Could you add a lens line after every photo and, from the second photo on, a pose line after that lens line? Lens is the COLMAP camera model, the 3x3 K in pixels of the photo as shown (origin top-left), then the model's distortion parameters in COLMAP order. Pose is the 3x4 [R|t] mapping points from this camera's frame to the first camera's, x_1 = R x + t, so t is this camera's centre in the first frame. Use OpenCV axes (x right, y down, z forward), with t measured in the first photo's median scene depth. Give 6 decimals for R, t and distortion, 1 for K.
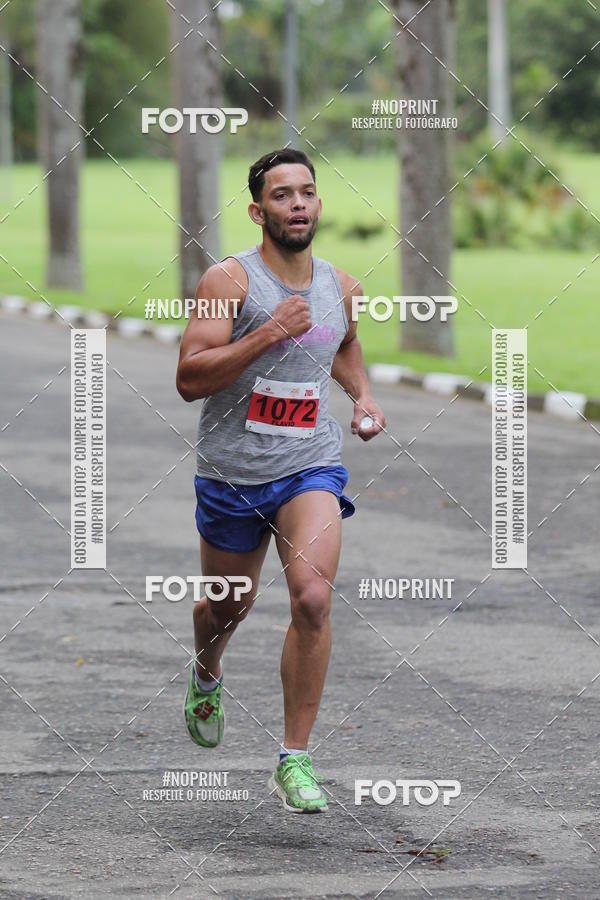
lens RADIAL K [[5653.9, 0, 291.6], [0, 5653.9, 367.4], [0, 0, 1]] dist [0.984459, 0.000000]
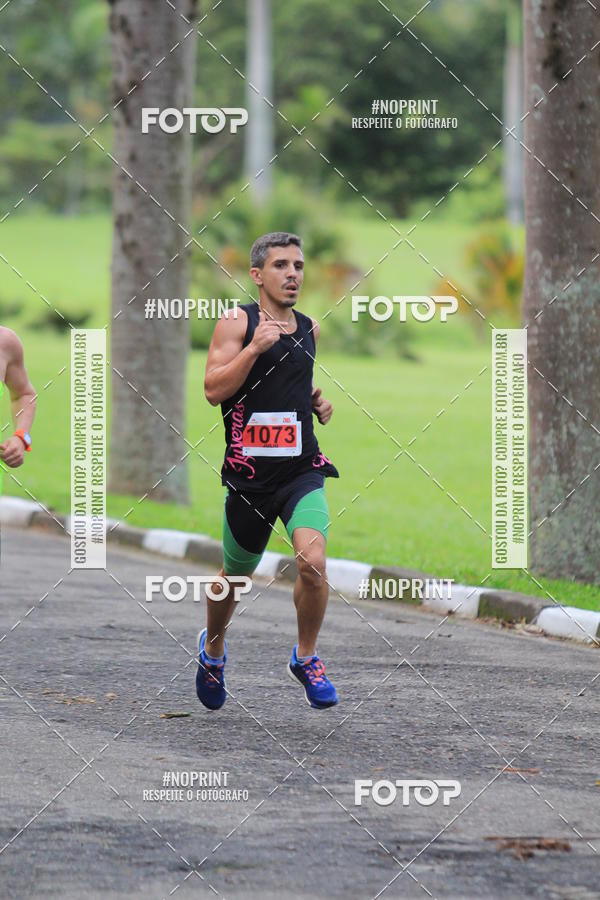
lens RADIAL K [[5653.9, 0, 295.8], [0, 5653.9, 438.6], [0, 0, 1]] dist [0.984459, 0.000000]
pose [[0.996513, 0.028568, 0.078398, -0.012627], [-0.026402, 0.999245, -0.028519, 0.009699], [-0.079154, 0.026349, 0.996514, 0.303759]]
